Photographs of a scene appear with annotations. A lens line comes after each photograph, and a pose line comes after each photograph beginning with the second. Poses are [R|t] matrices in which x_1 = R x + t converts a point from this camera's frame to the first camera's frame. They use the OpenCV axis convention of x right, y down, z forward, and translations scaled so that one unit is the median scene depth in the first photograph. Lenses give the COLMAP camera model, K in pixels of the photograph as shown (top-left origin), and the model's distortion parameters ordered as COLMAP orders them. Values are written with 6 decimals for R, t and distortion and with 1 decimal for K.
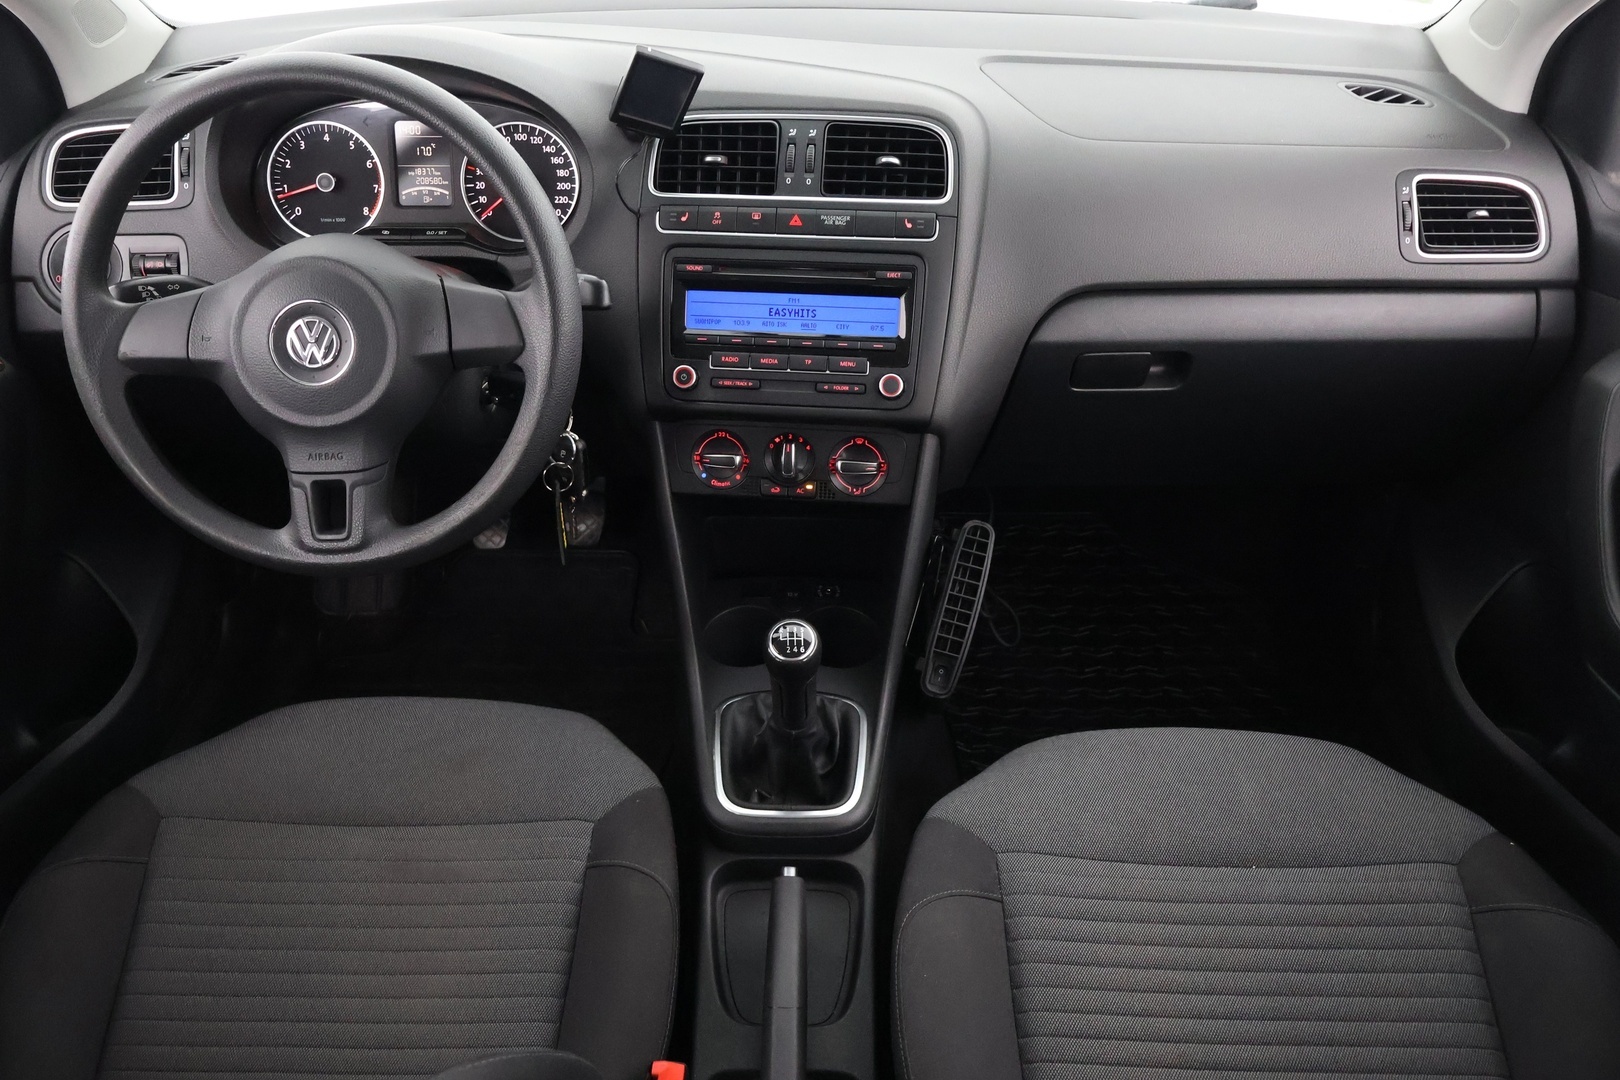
lens RADIAL K [[1351.3, 0, 810.0], [0, 1351.3, 540.0], [0, 0, 1]] dist [-0.004090, 0.011749]
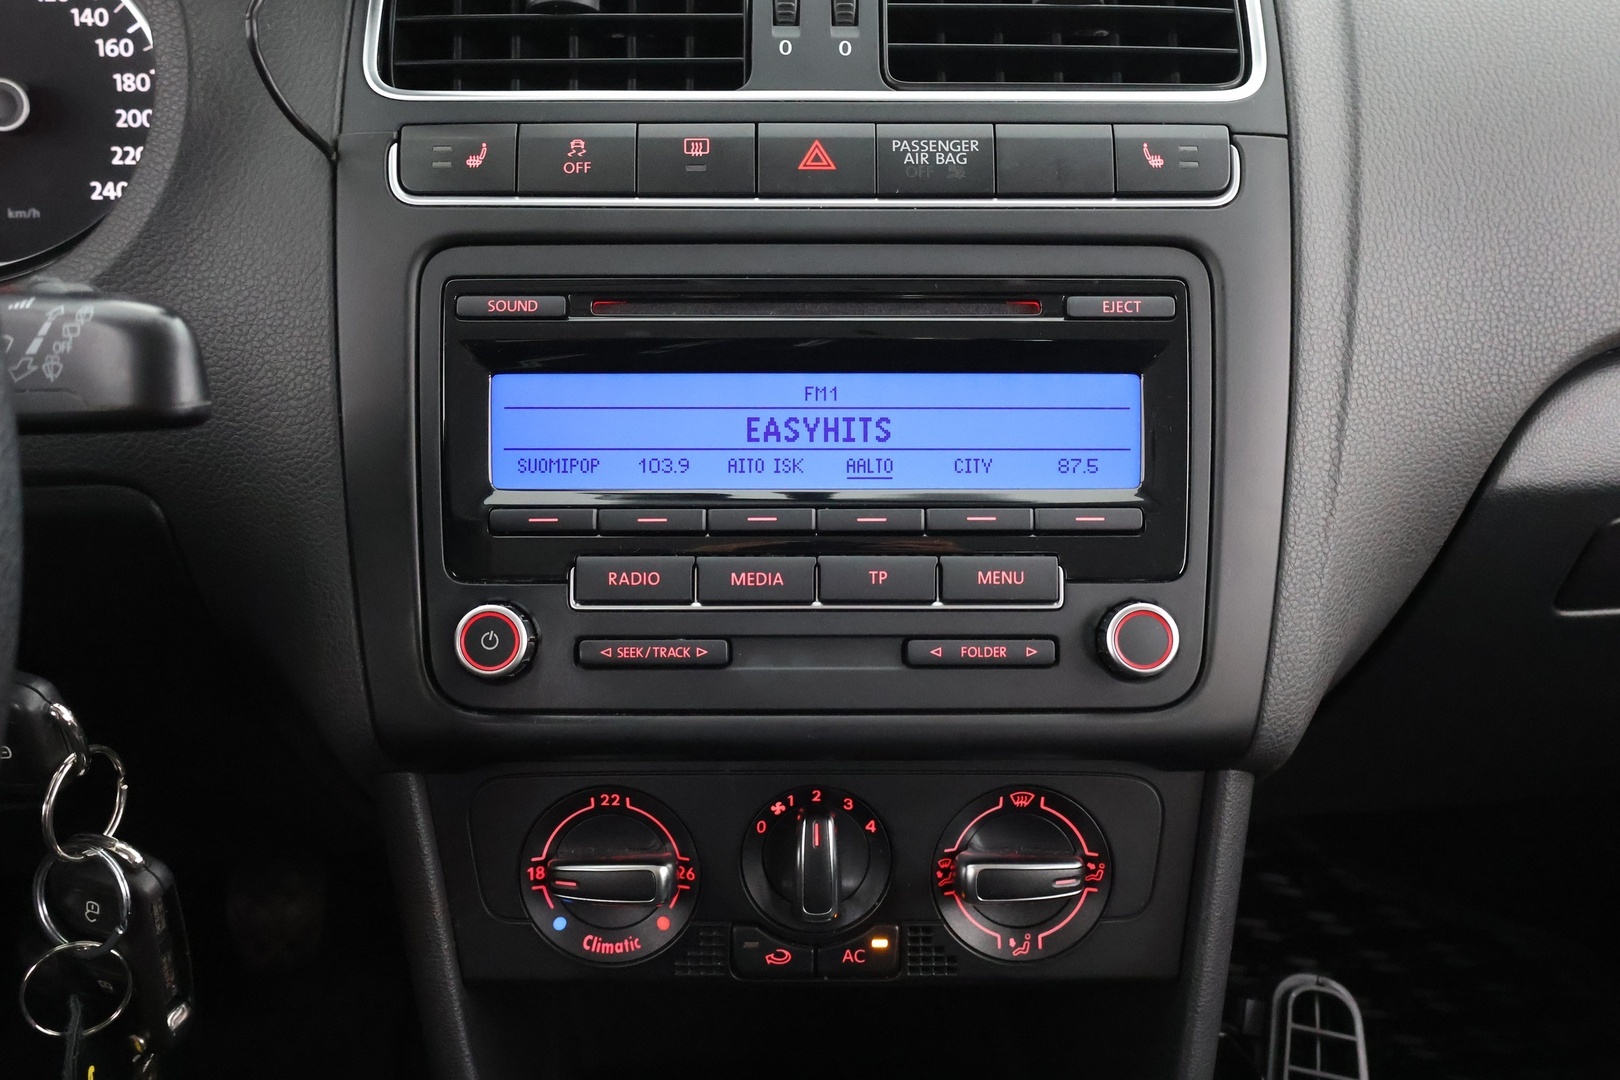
lens RADIAL K [[1518.3, 0, 810.0], [0, 1518.3, 540.0], [0, 0, 1]] dist [0.008665, -0.009253]
pose [[0.992225, -0.041913, 0.117192, -0.059552], [0.056693, 0.990437, -0.125778, -0.094908], [-0.110799, 0.131444, 0.985112, 0.637713]]
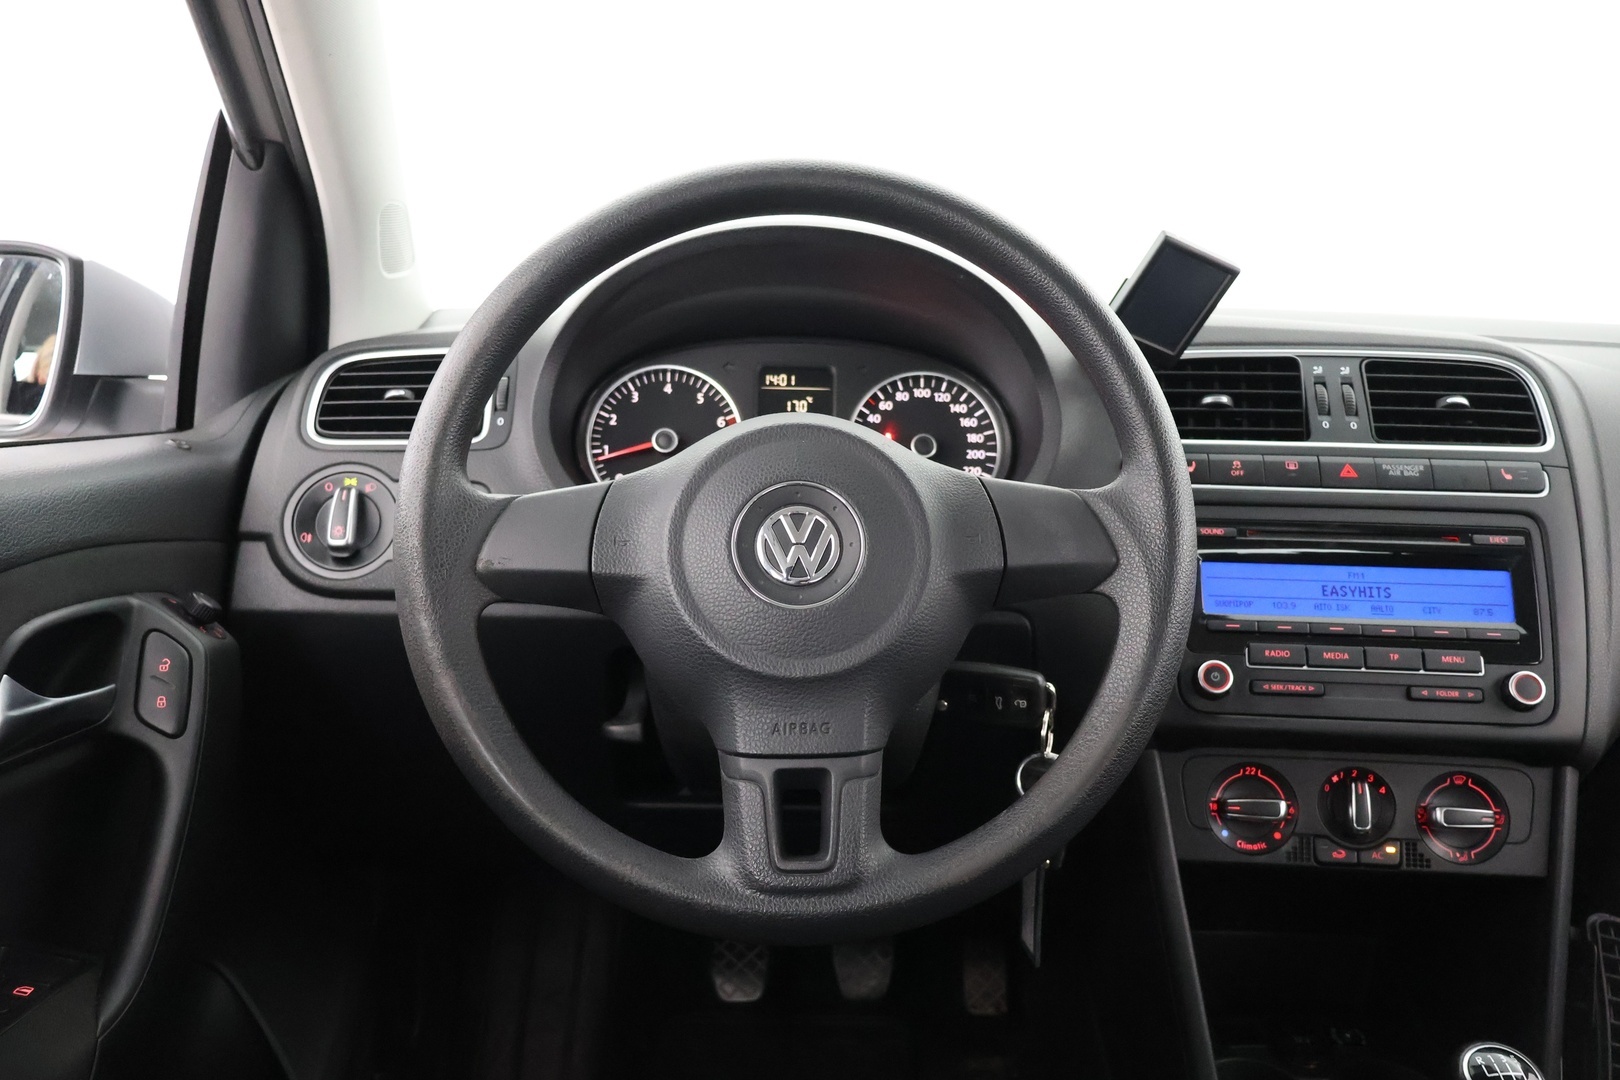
lens RADIAL K [[1357.0, 0, 810.0], [0, 1357.0, 540.0], [0, 0, 1]] dist [-0.006525, -0.002264]
pose [[0.999310, 0.018209, 0.032367, -0.321760], [-0.004312, 0.922542, -0.385874, 0.081608], [-0.036886, 0.385468, 0.921984, 0.345808]]
